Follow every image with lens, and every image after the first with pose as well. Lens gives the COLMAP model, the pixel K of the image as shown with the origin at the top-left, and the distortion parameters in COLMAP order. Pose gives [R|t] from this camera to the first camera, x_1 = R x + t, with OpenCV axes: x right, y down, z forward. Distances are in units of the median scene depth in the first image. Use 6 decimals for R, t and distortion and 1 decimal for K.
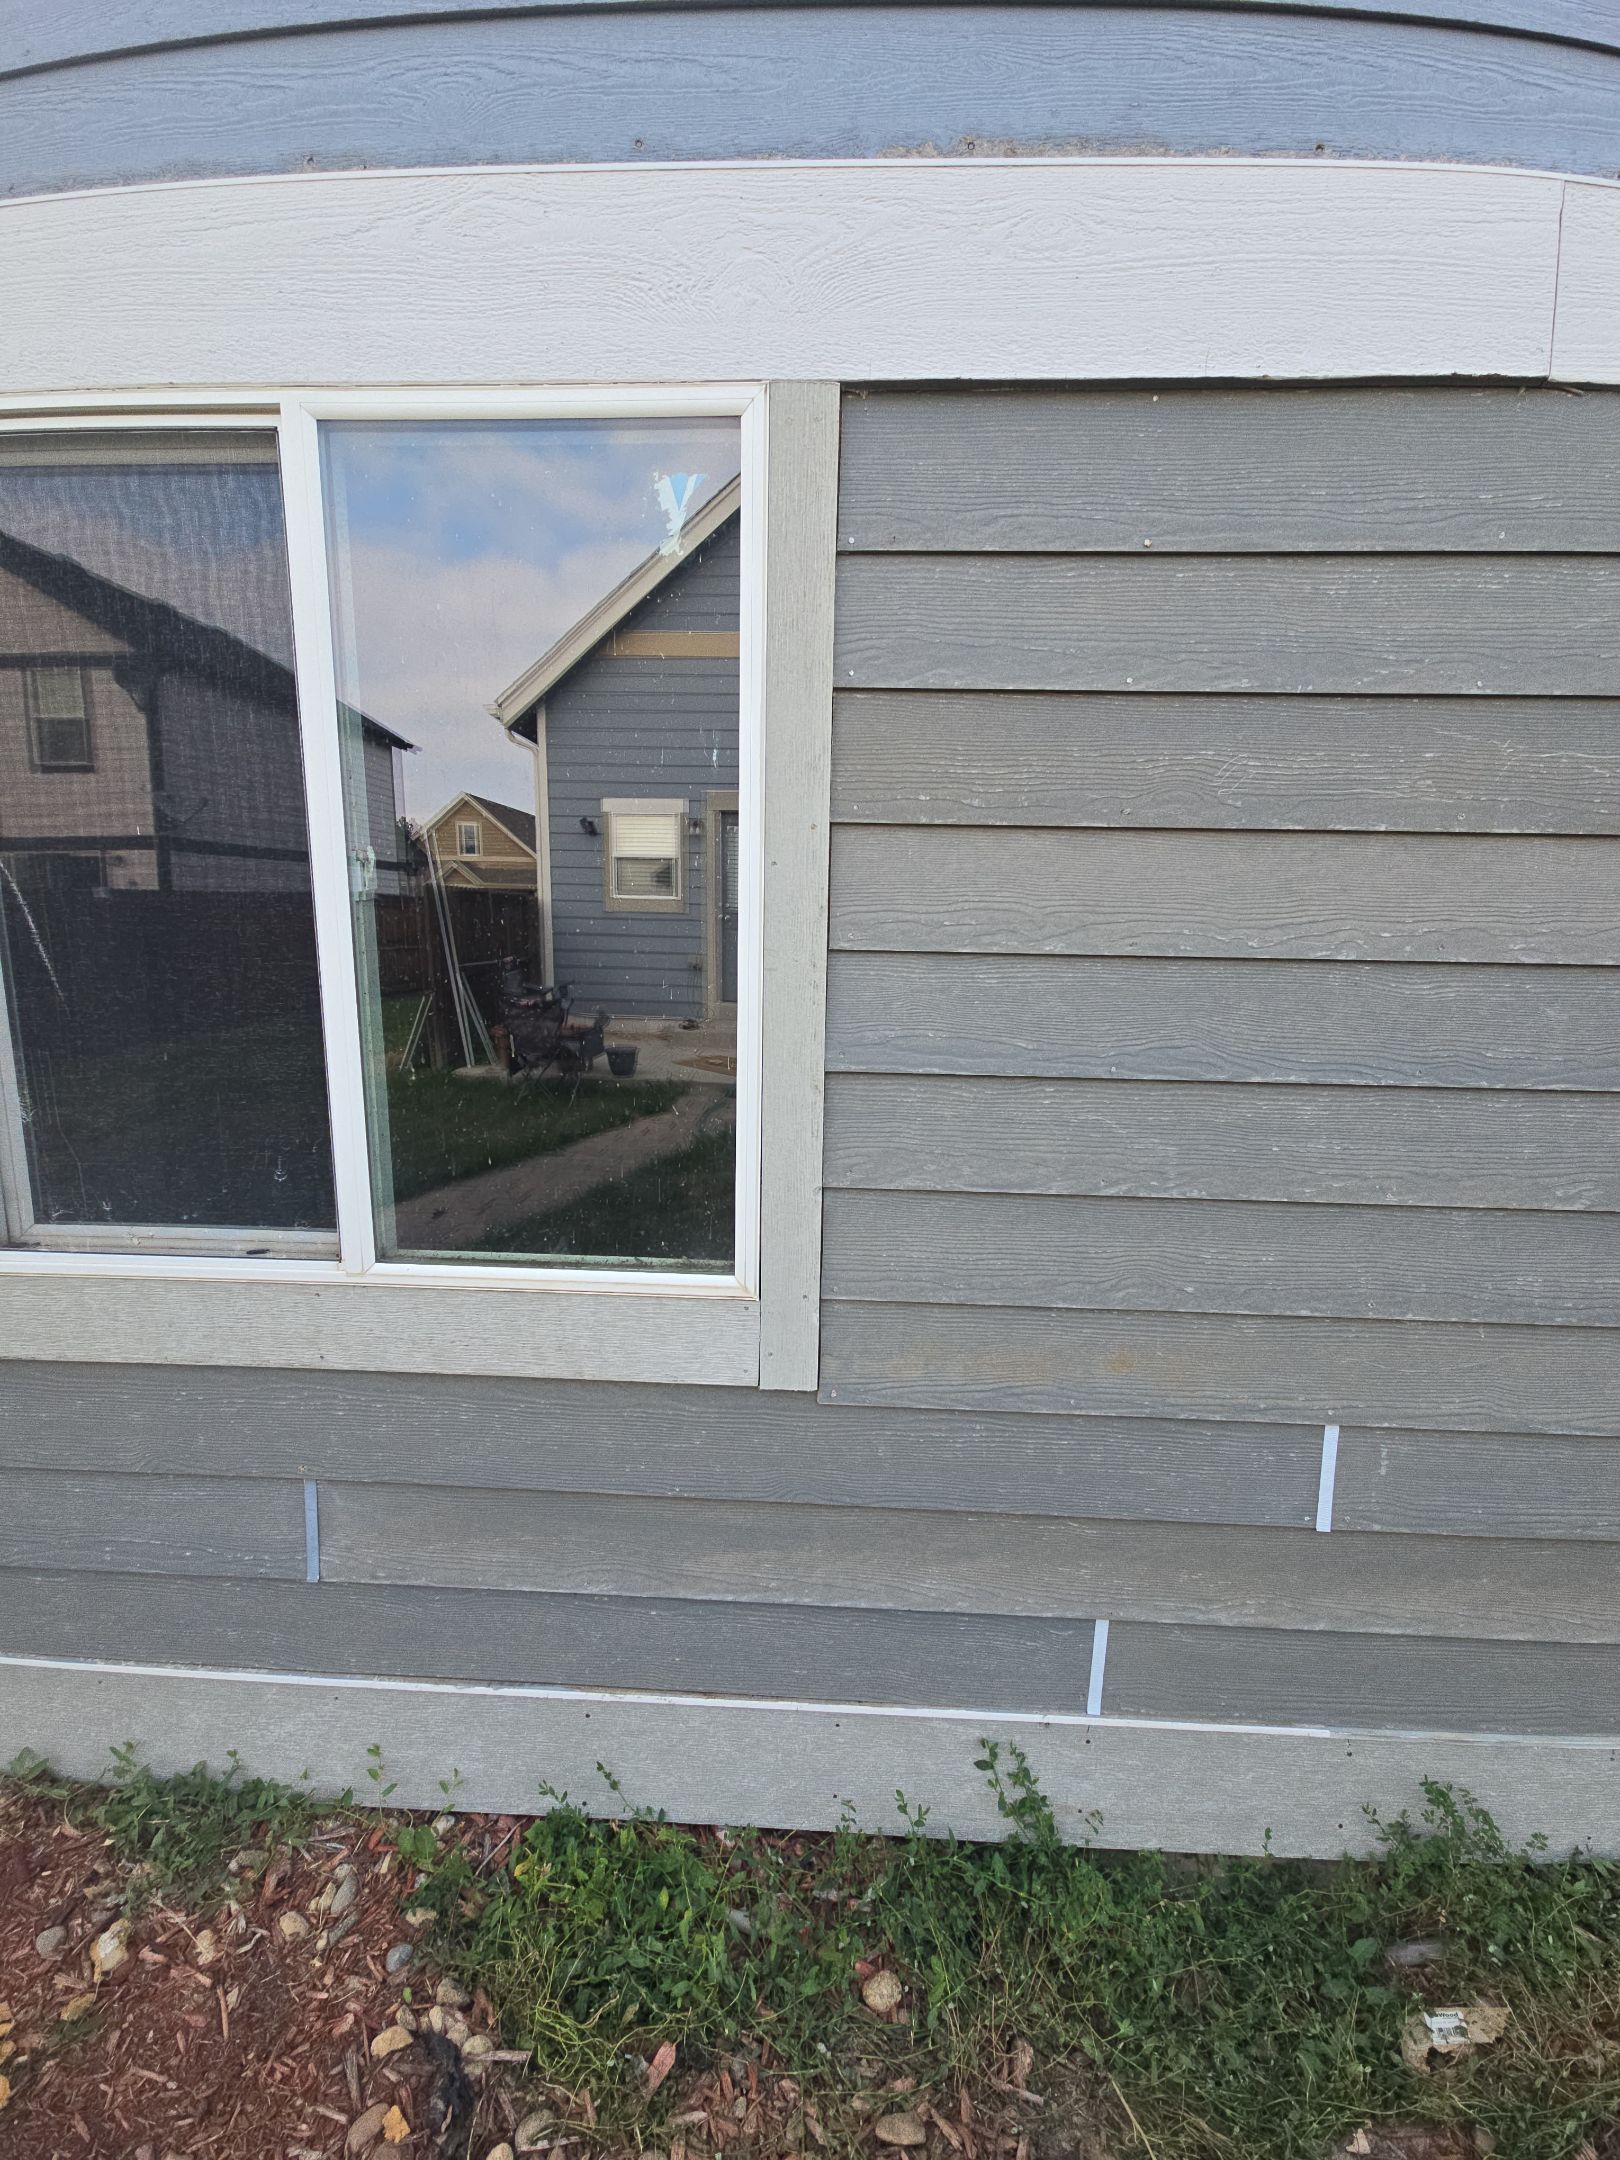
lens RADIAL K [[860.9, 0, 805.7], [0, 860.9, 1085.5], [0, 0, 1]] dist [0.001743, -0.000194]
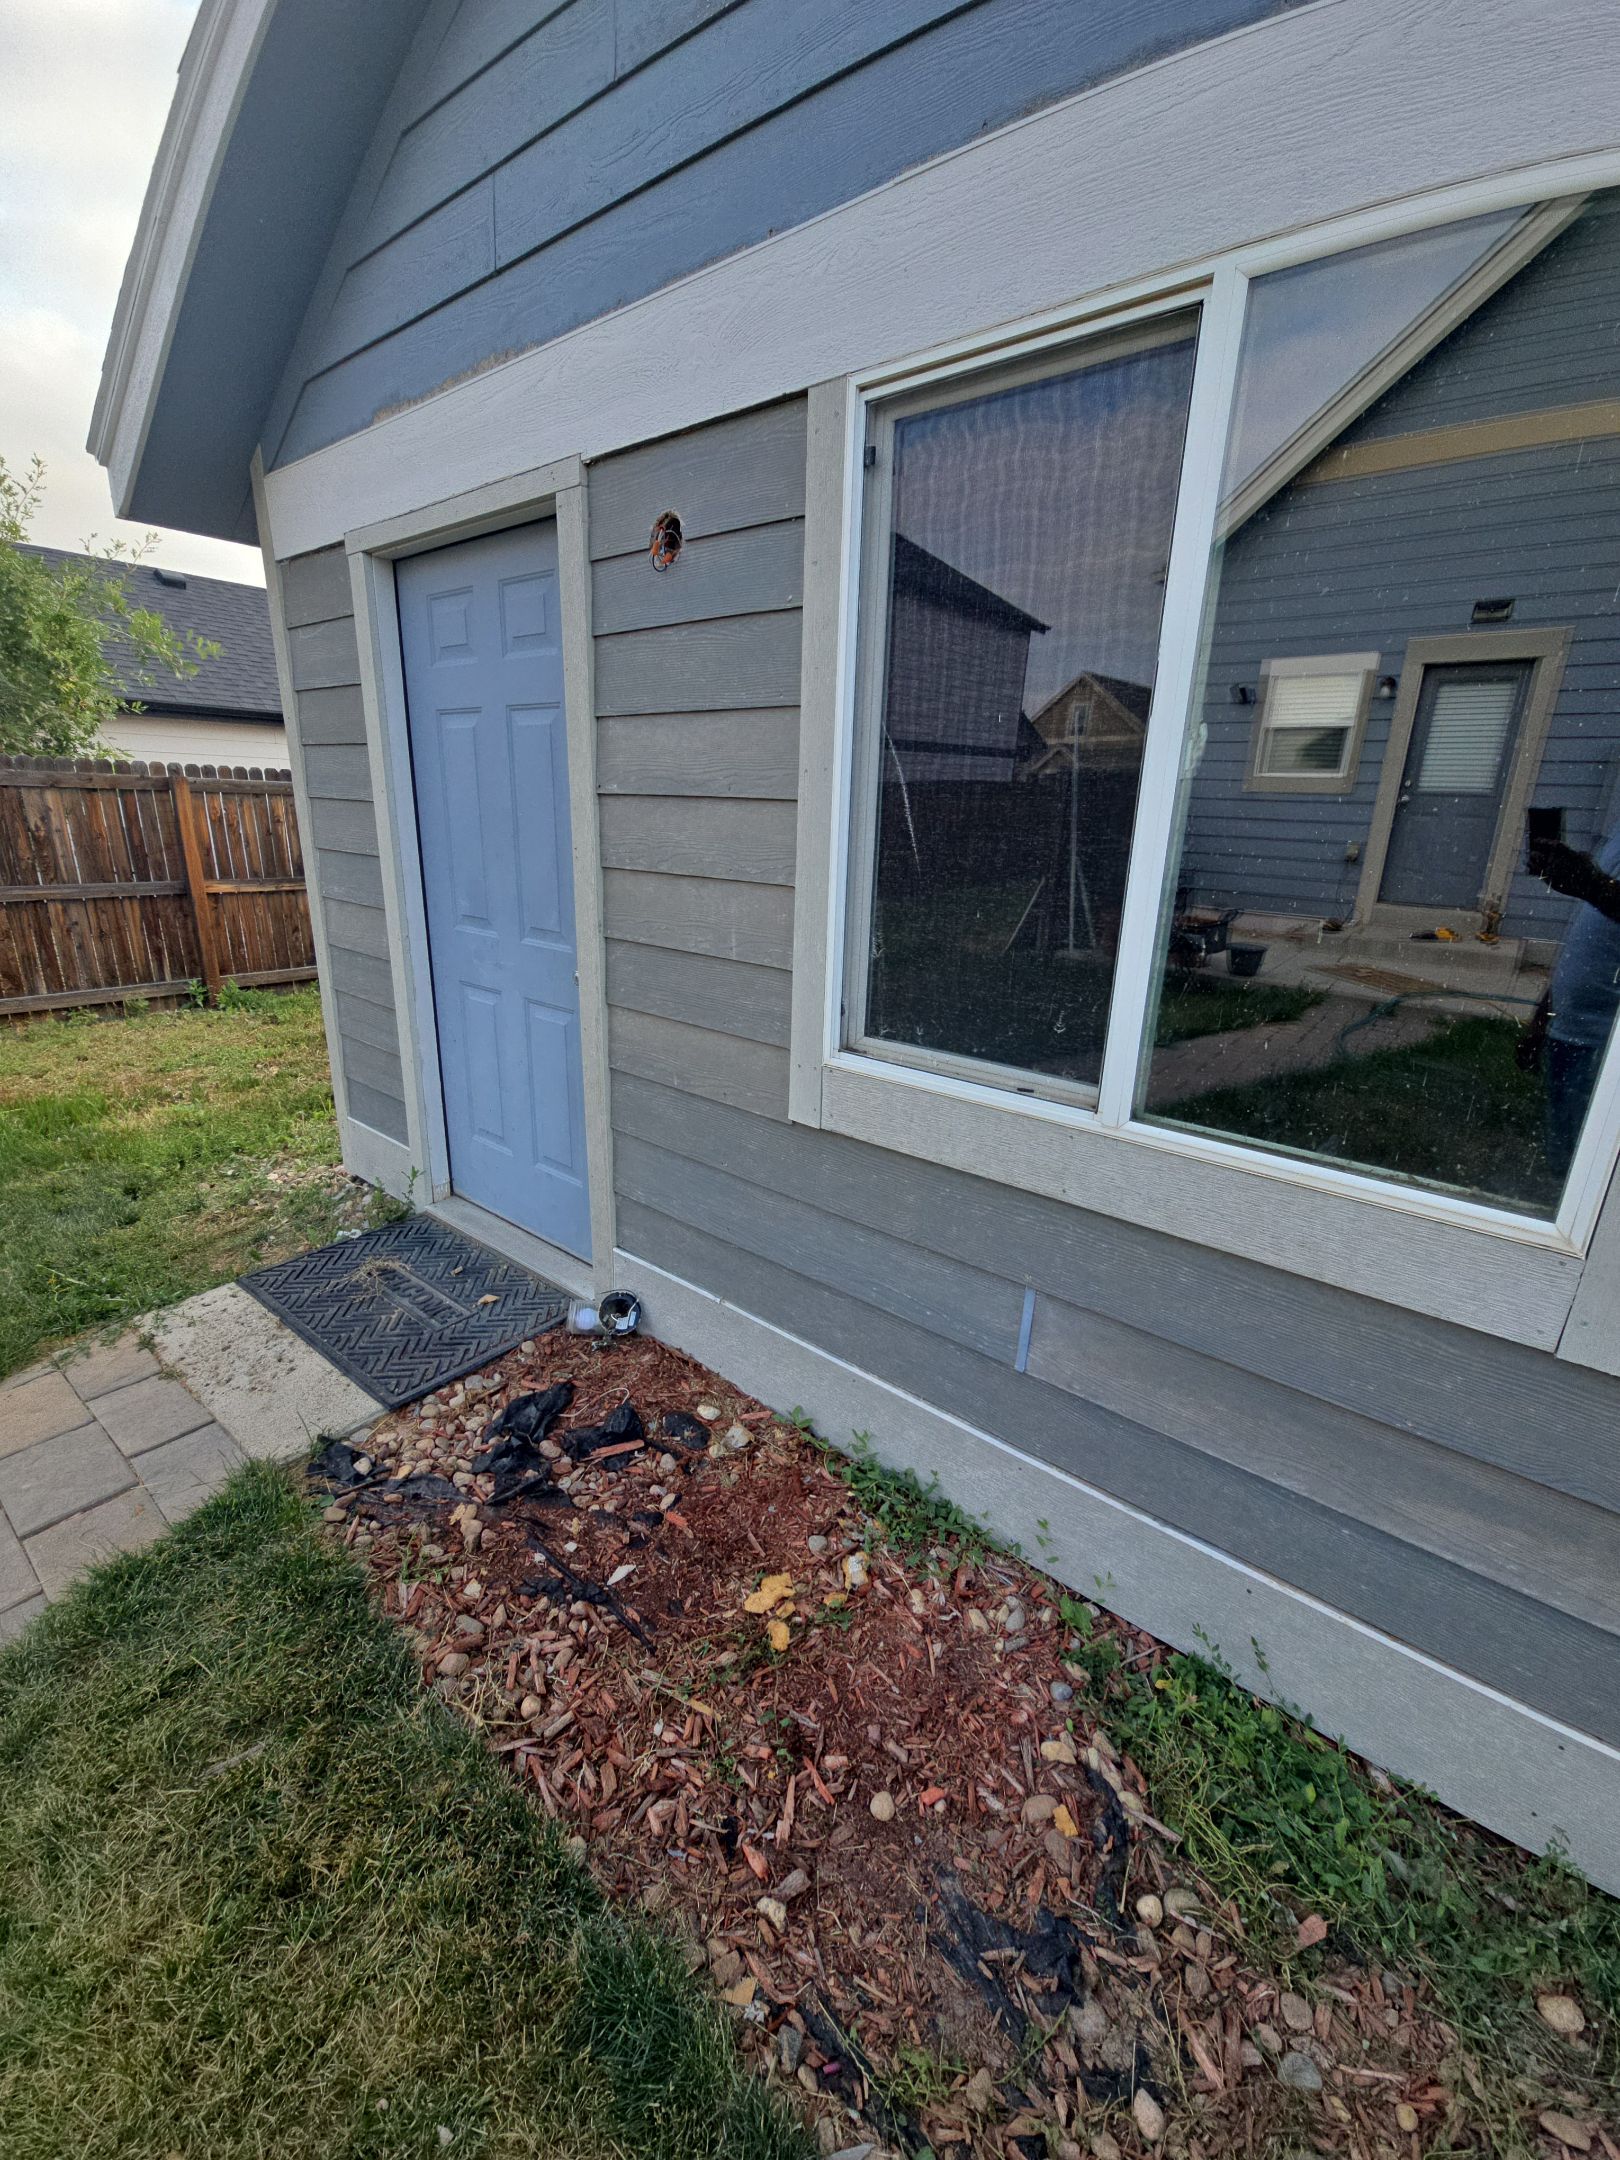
lens RADIAL K [[870.0, 0, 808.8], [0, 870.0, 1070.3], [0, 0, 1]] dist [0.010824, -0.005187]
pose [[0.809331, 0.179076, -0.559389, -0.212405], [-0.117210, 0.982474, 0.144936, 0.028563], [0.575539, -0.051735, 0.816136, -0.130429]]
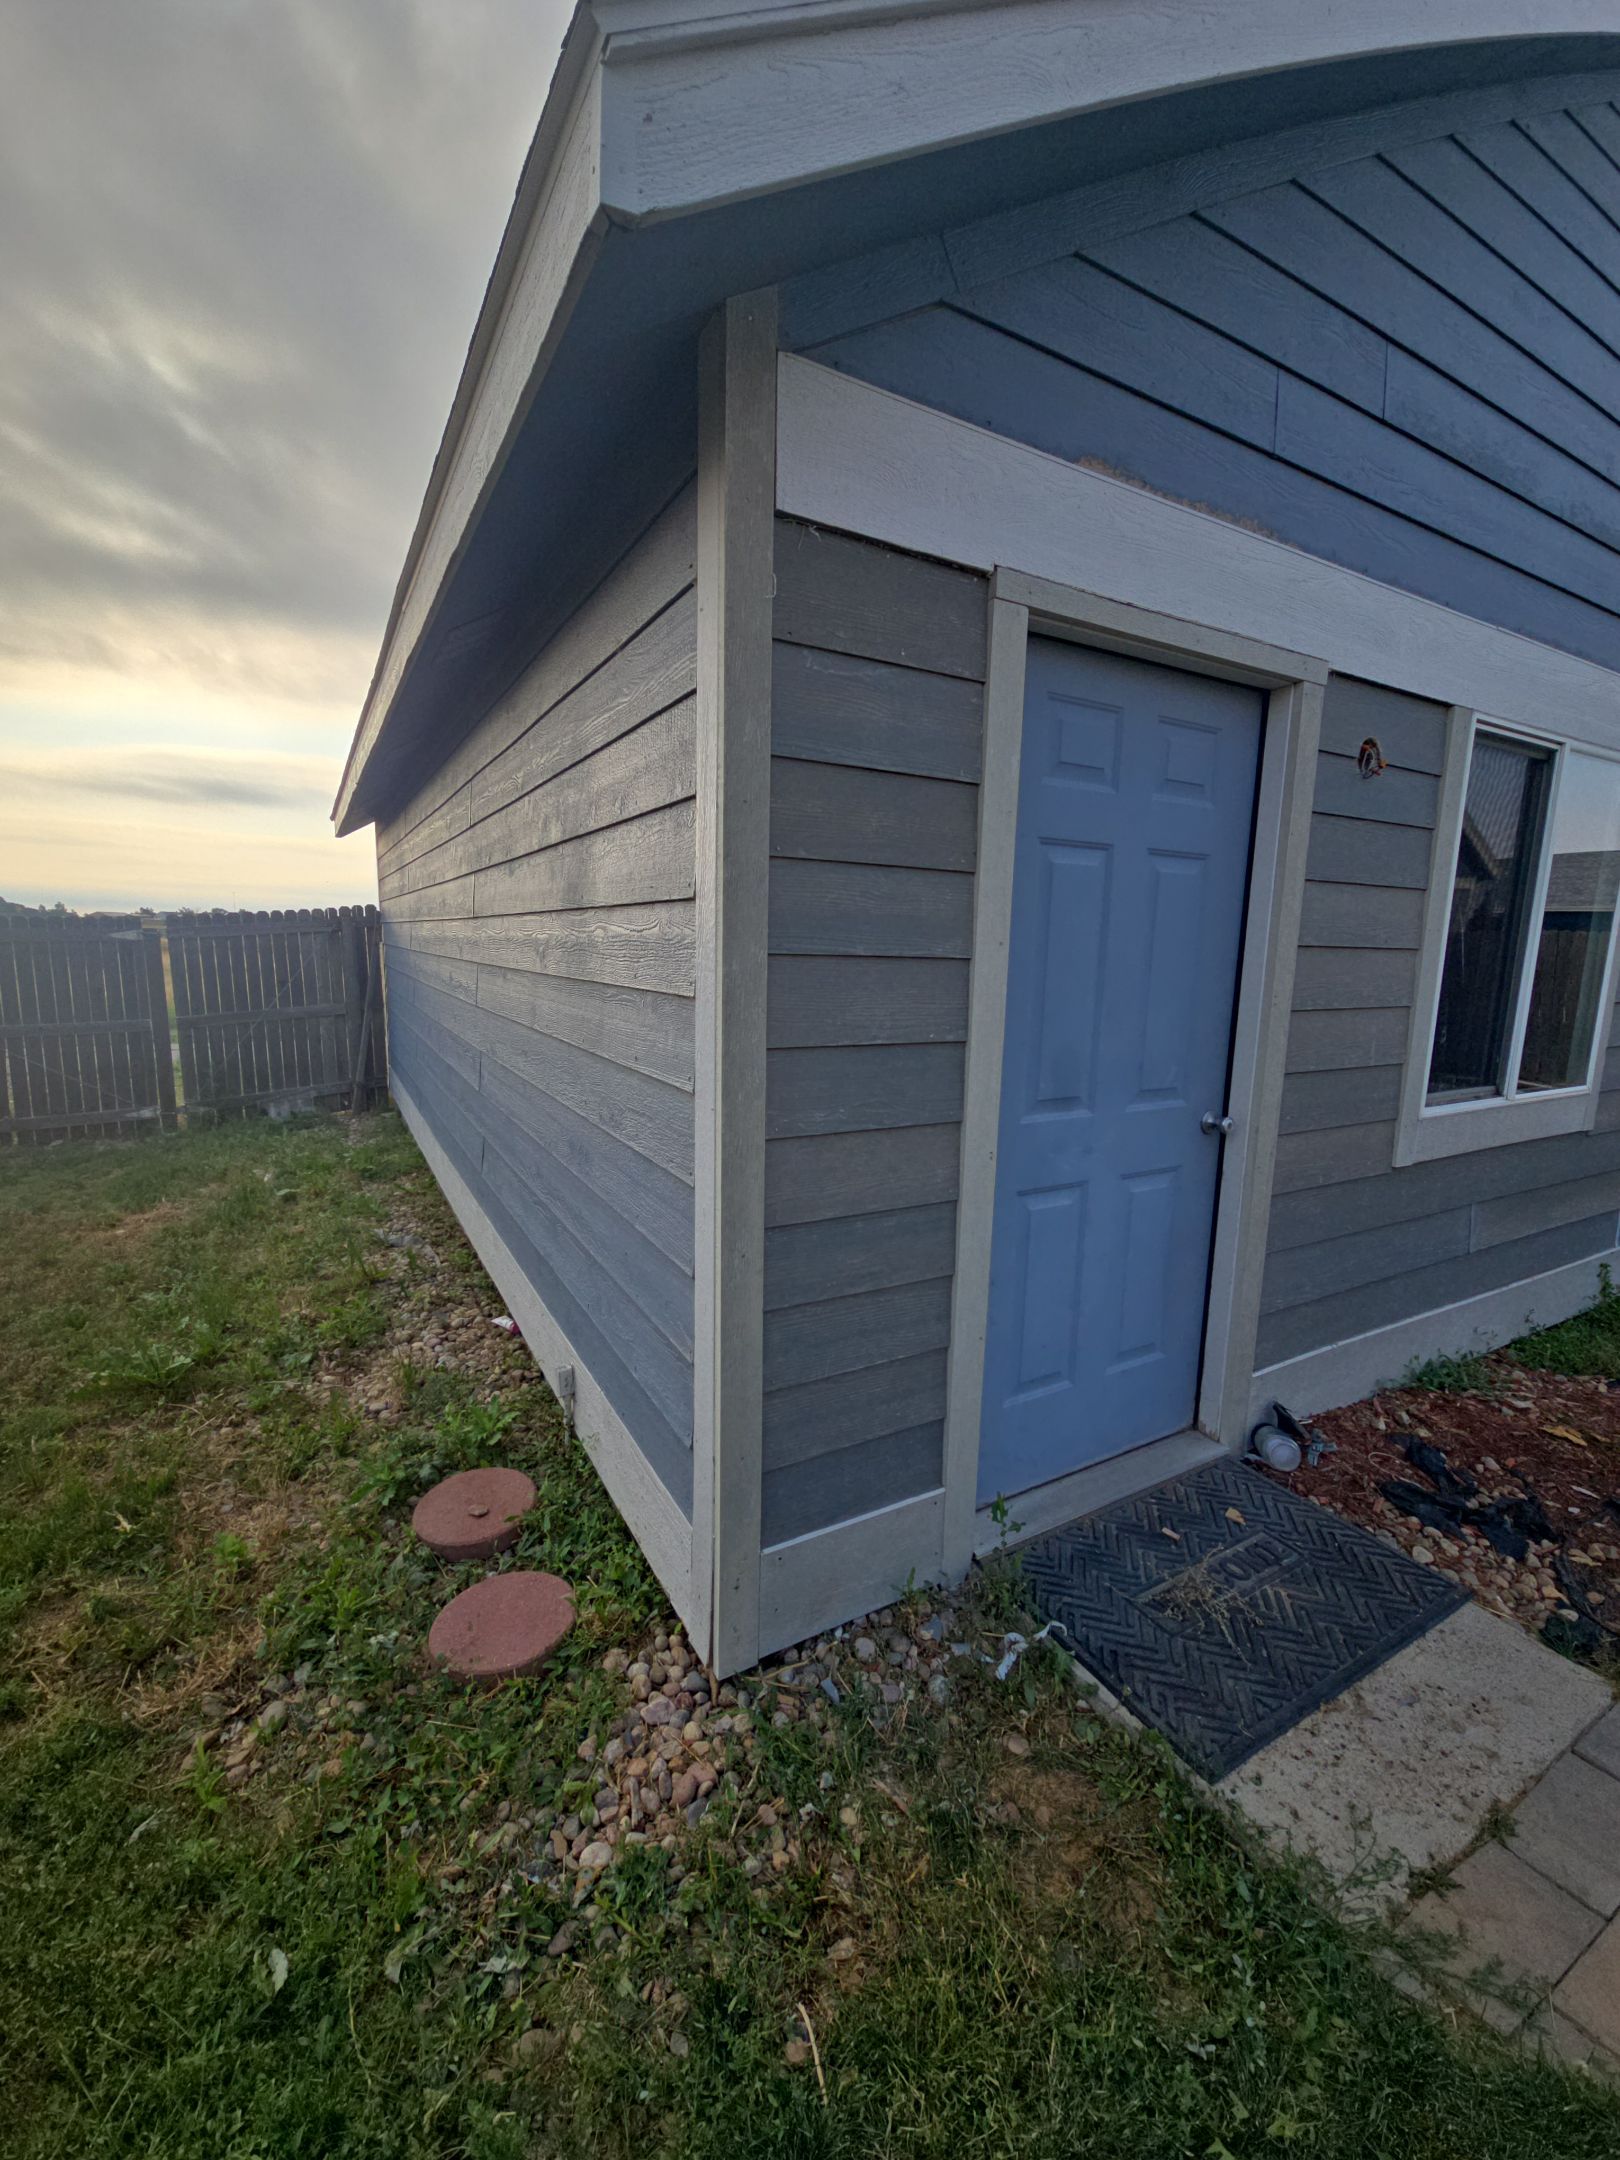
lens RADIAL K [[870.0, 0, 808.8], [0, 870.0, 1070.3], [0, 0, 1]] dist [0.010824, -0.005187]
pose [[0.851424, -0.077685, 0.518692, -3.142934], [0.076776, 0.996777, 0.023262, -0.054883], [-0.518828, 0.020018, 0.854644, -0.015078]]
